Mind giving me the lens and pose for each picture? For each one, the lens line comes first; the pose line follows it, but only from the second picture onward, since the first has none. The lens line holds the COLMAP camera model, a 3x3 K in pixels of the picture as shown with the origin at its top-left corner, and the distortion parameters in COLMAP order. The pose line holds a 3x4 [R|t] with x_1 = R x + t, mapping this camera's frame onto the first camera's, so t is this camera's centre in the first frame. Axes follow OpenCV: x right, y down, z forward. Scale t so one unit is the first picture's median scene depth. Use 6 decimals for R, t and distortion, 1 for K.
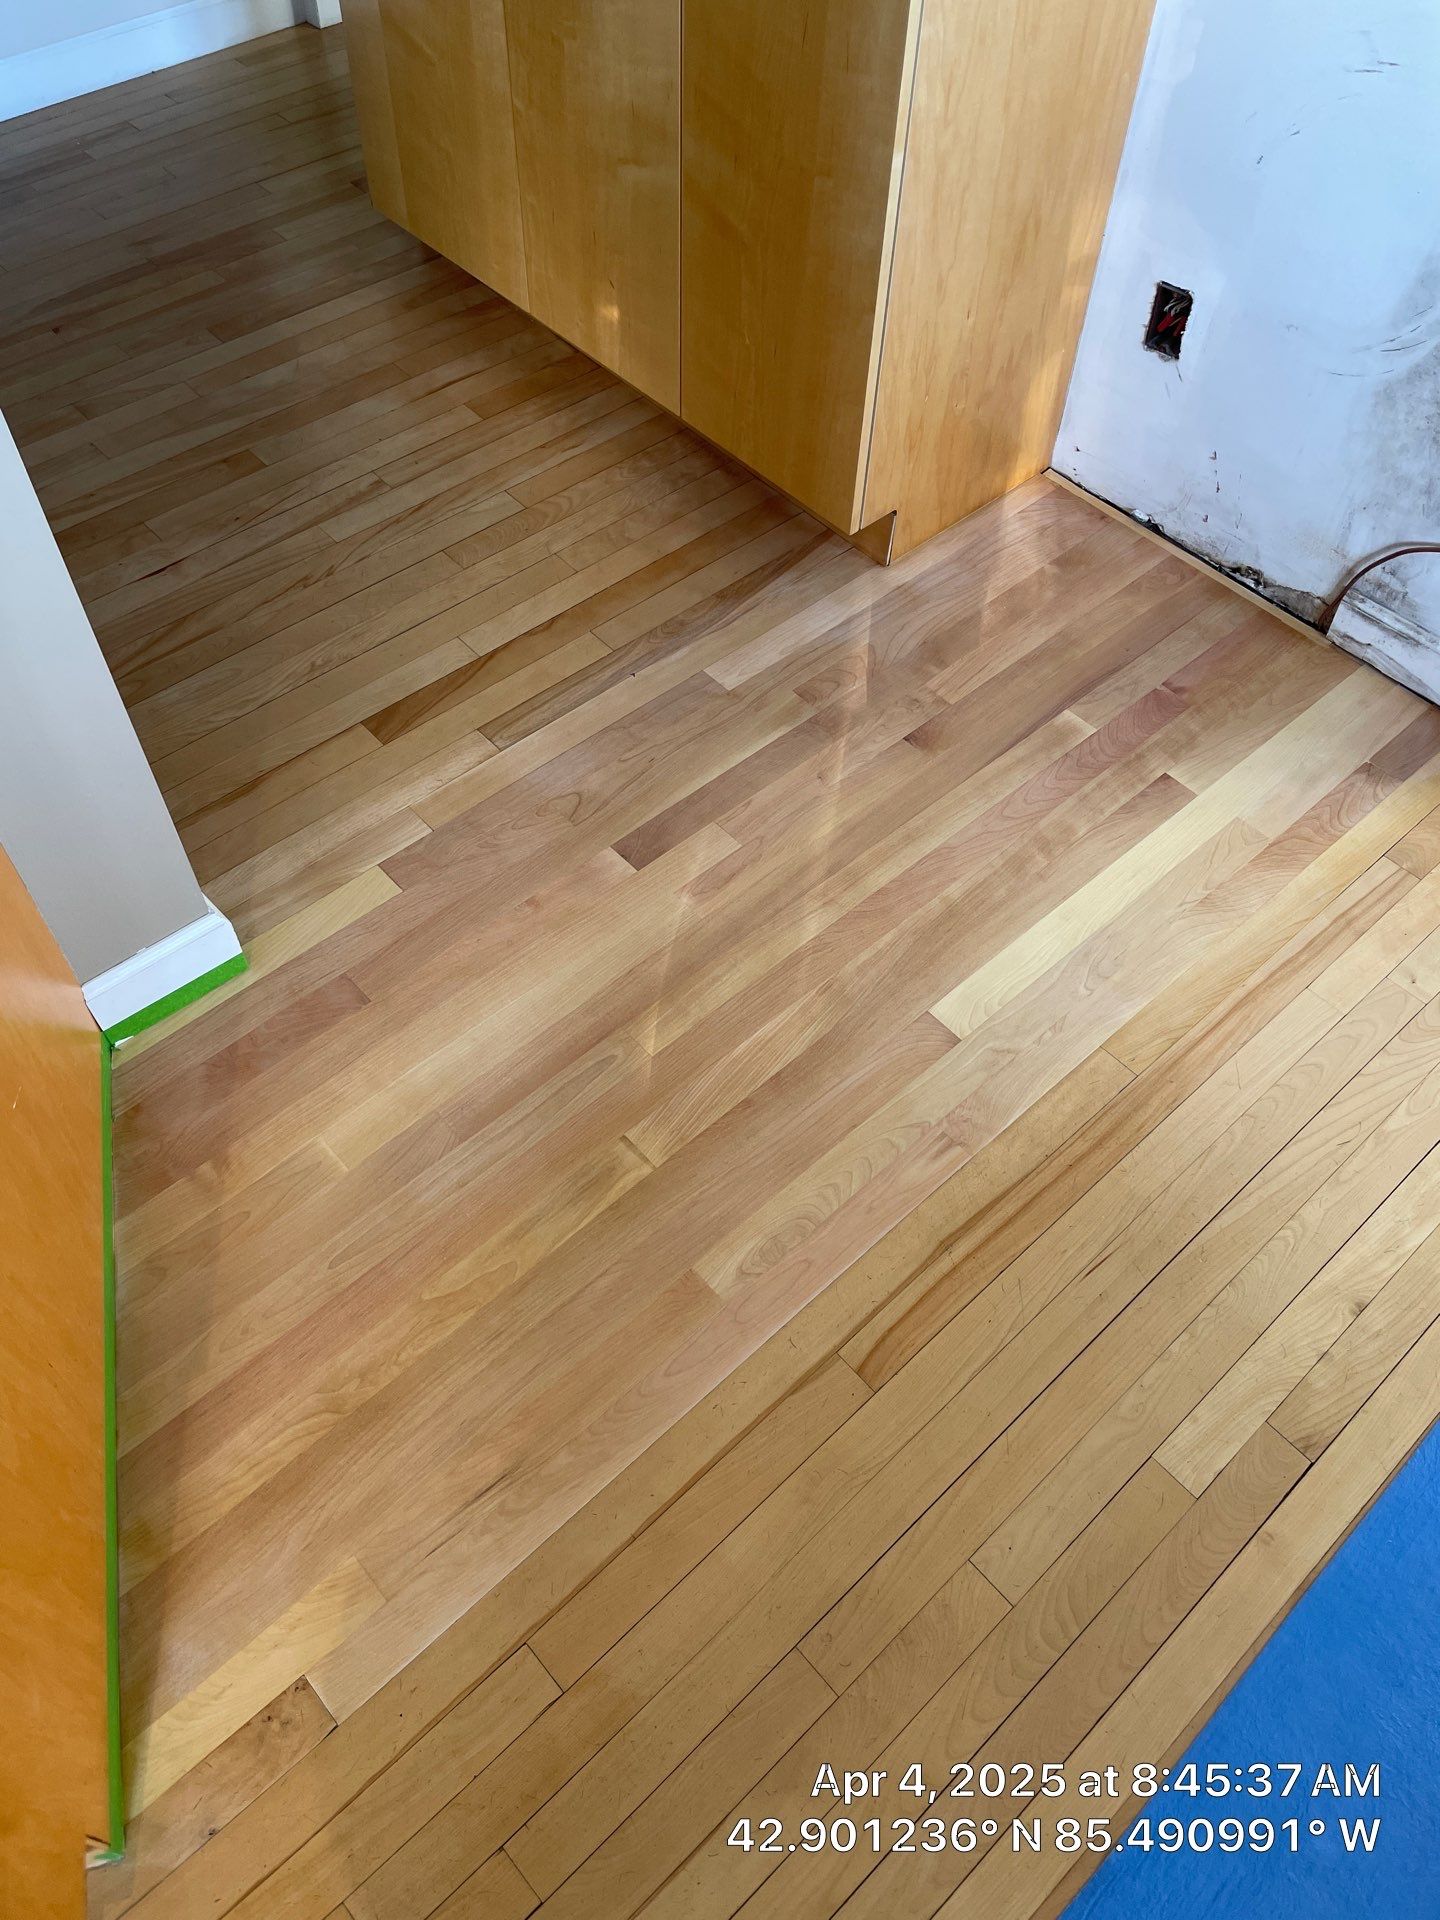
lens RADIAL K [[1463.6, 0, 727.9], [0, 1463.6, 954.0], [0, 0, 1]] dist [0.071234, -0.110465]
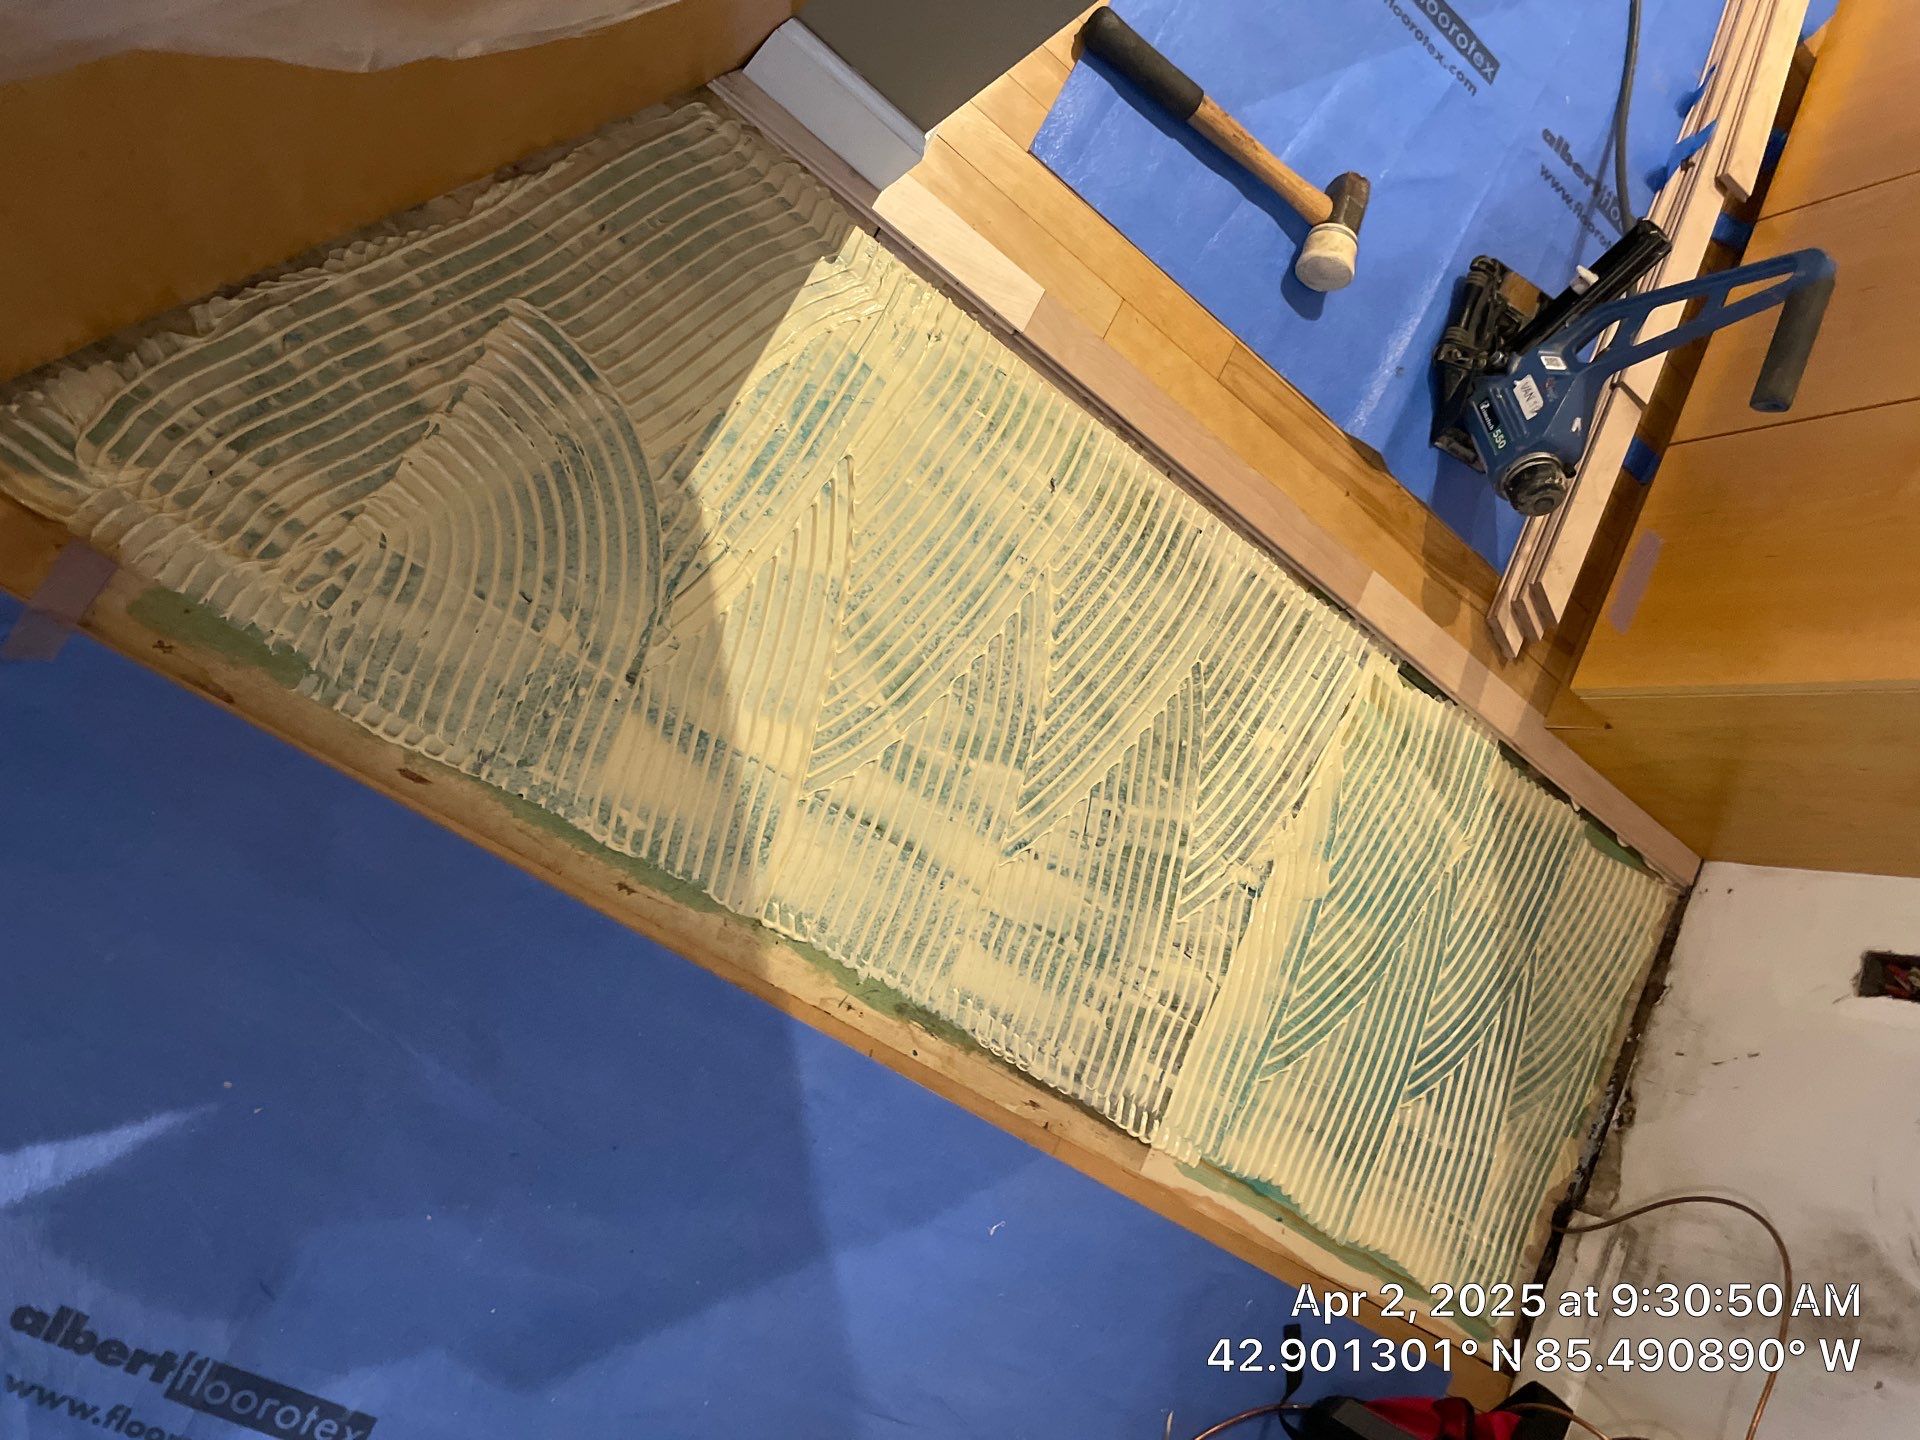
lens RADIAL K [[1466.3, 0, 960.0], [0, 1466.3, 717.8], [0, 0, 1]] dist [0.068109, -0.102752]
pose [[0.275459, 0.954398, 0.115092, -0.102927], [-0.954058, 0.256733, 0.154471, -0.074399], [0.117879, -0.152355, 0.981271, 0.104031]]
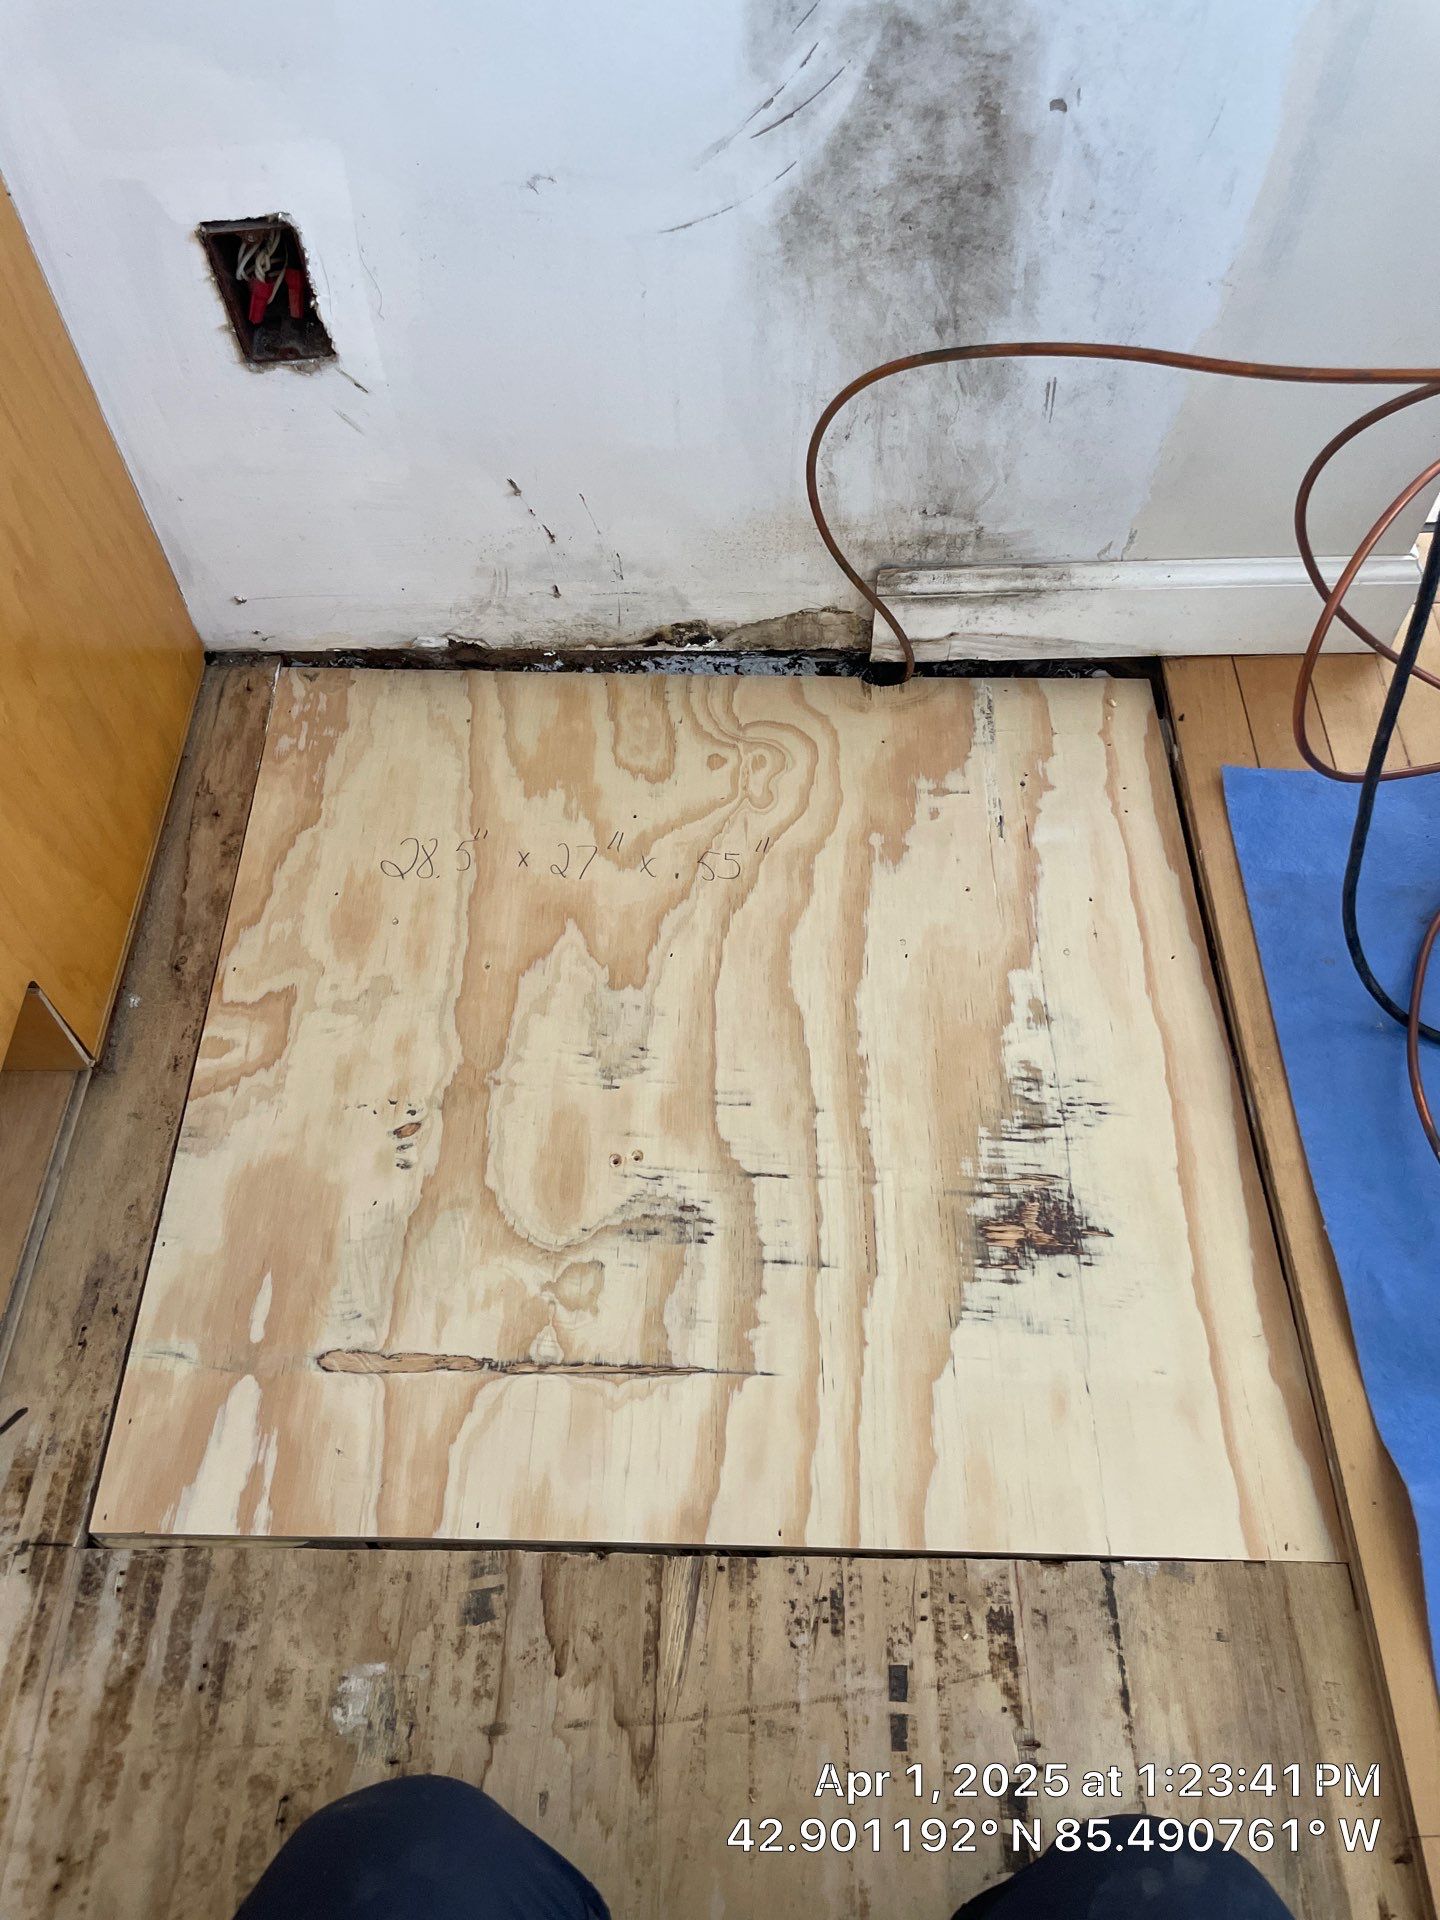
lens RADIAL K [[1463.6, 0, 724.2], [0, 1463.6, 948.7], [0, 0, 1]] dist [0.071234, -0.110465]
pose [[0.678189, -0.631494, 0.375867, 0.100885], [0.607059, 0.769656, 0.197763, -0.286152], [-0.414174, 0.094053, 0.905325, 0.568265]]
